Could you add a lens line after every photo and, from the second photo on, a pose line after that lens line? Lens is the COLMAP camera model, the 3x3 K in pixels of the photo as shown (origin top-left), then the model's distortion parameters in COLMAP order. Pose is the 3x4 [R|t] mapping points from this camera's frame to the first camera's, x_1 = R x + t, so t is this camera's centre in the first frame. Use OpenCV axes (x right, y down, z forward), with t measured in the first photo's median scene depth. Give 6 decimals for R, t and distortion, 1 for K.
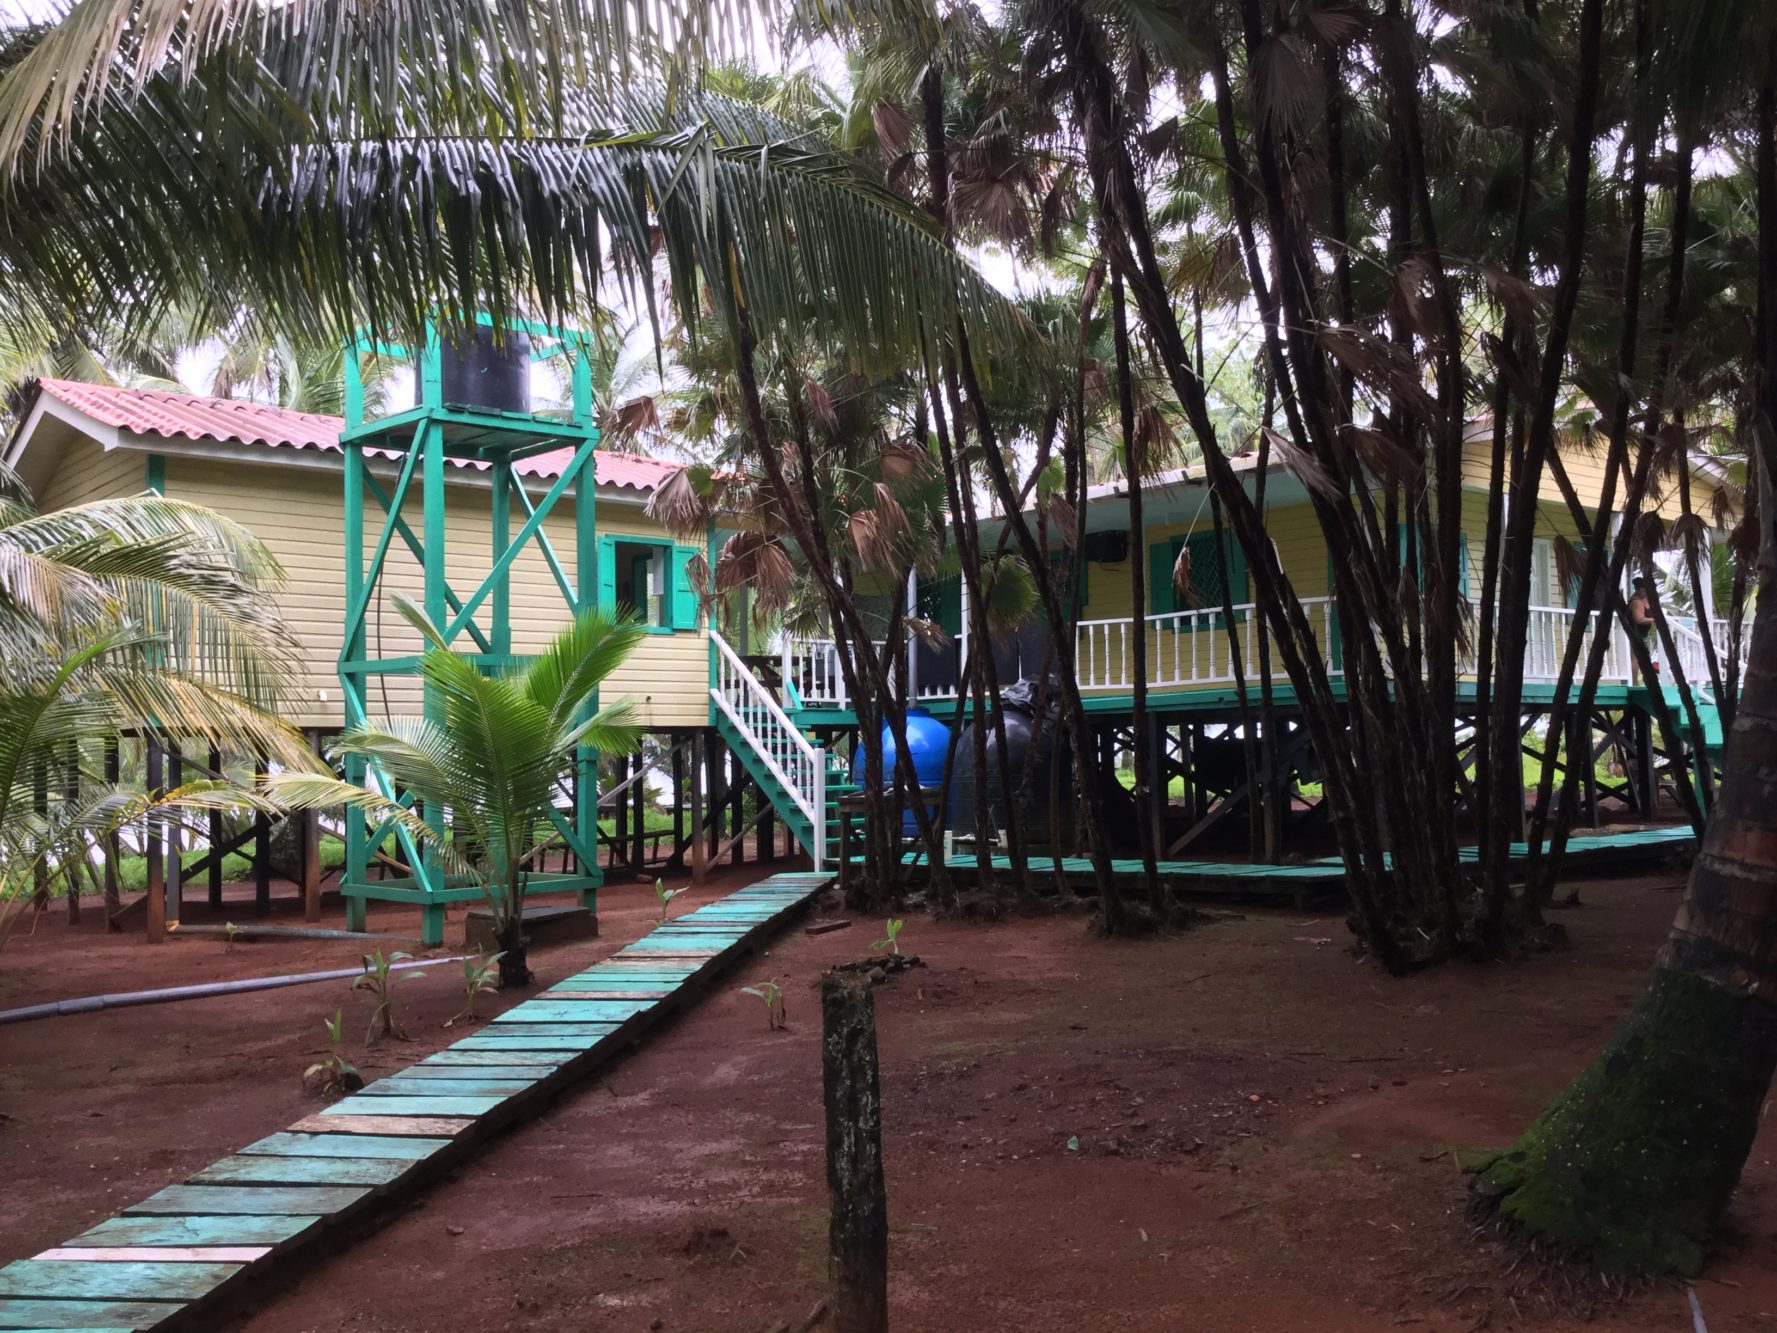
lens RADIAL K [[1591.4, 0, 888.5], [0, 1591.4, 666.5], [0, 0, 1]] dist [0.128364, -0.239263]
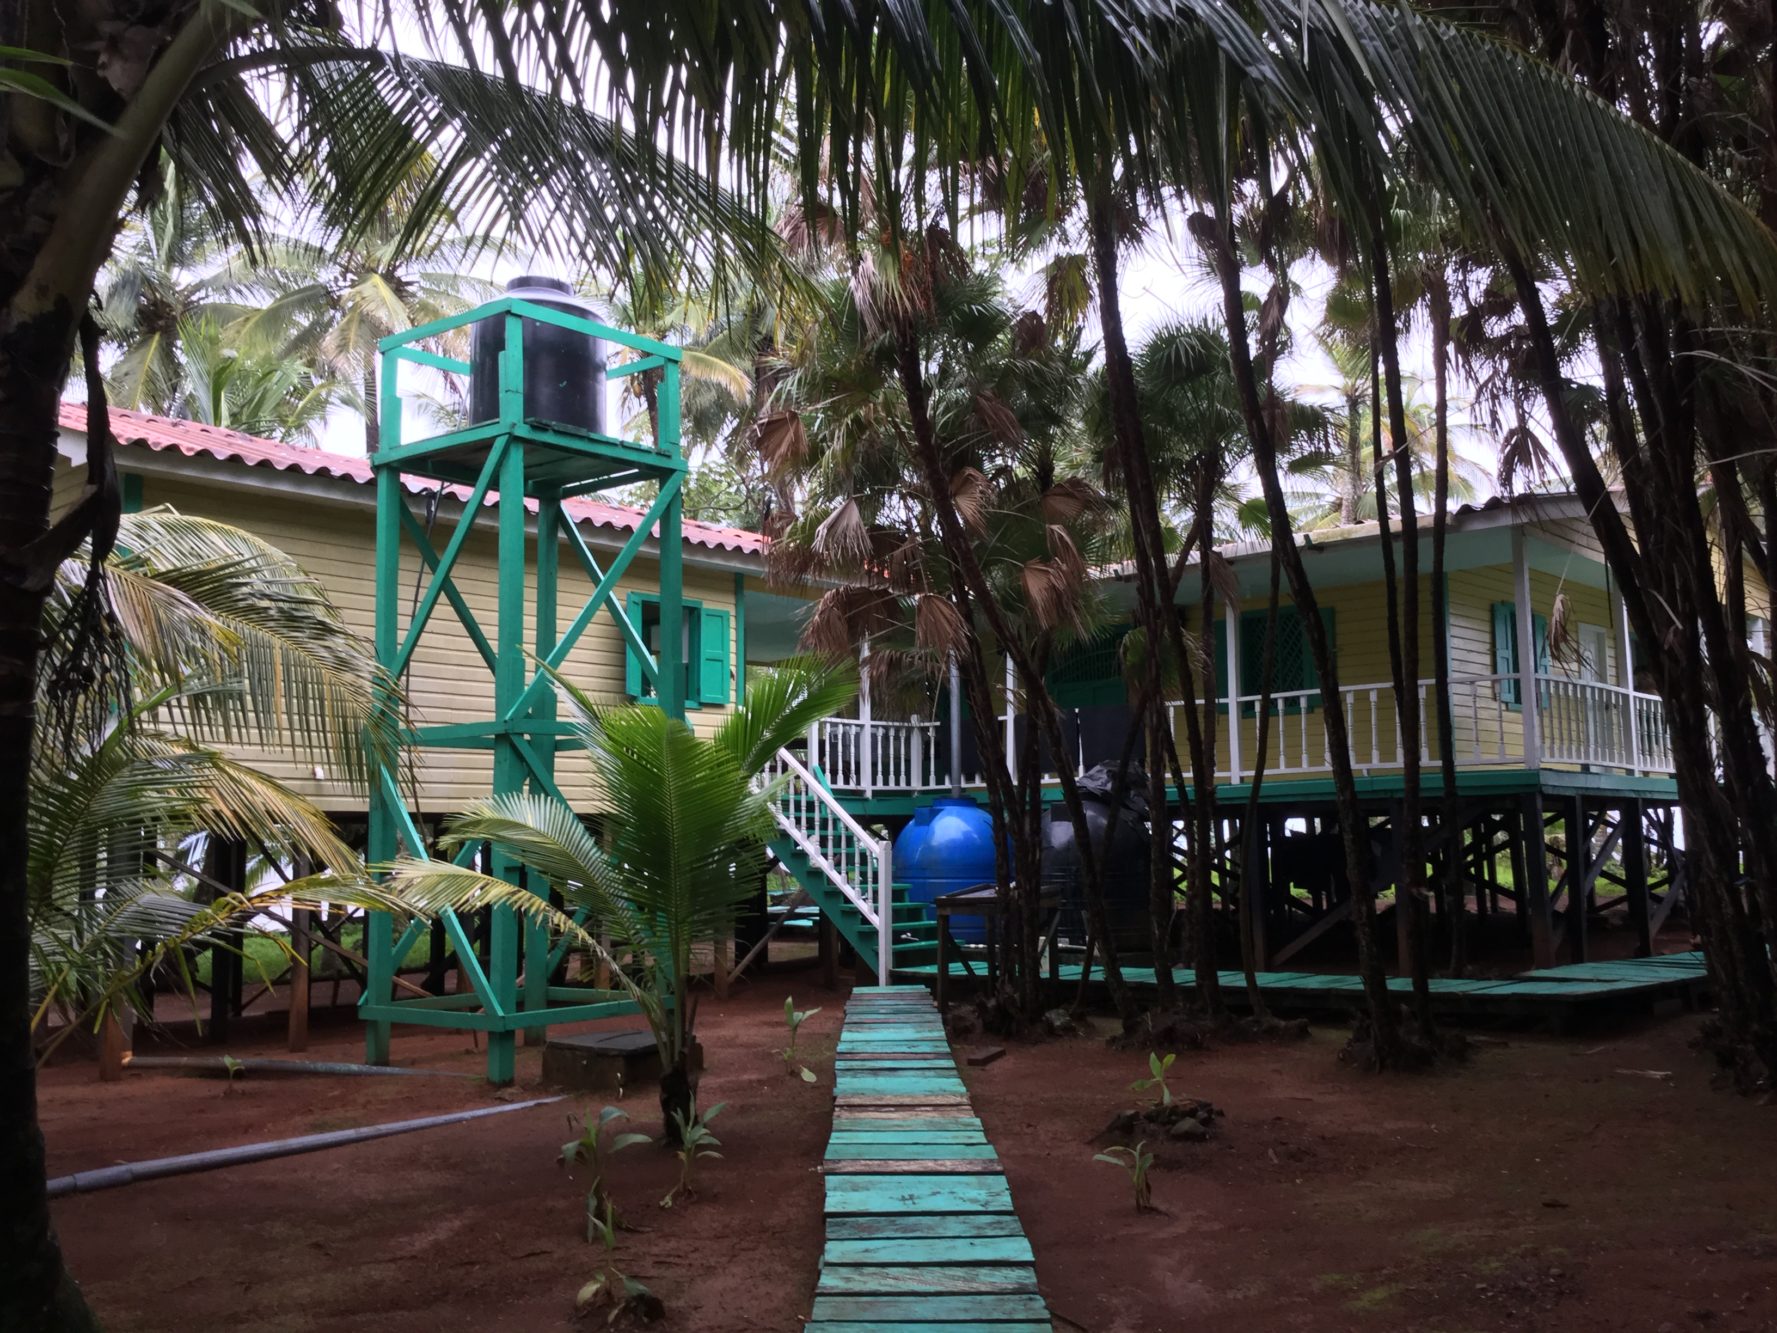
lens RADIAL K [[1603.7, 0, 885.7], [0, 1603.7, 681.8], [0, 0, 1]] dist [0.183105, -0.382919]
pose [[0.993656, 0.016593, 0.111228, -0.173904], [-0.010852, 0.998587, -0.052025, 0.012442], [-0.111935, 0.050488, 0.992432, 0.150181]]
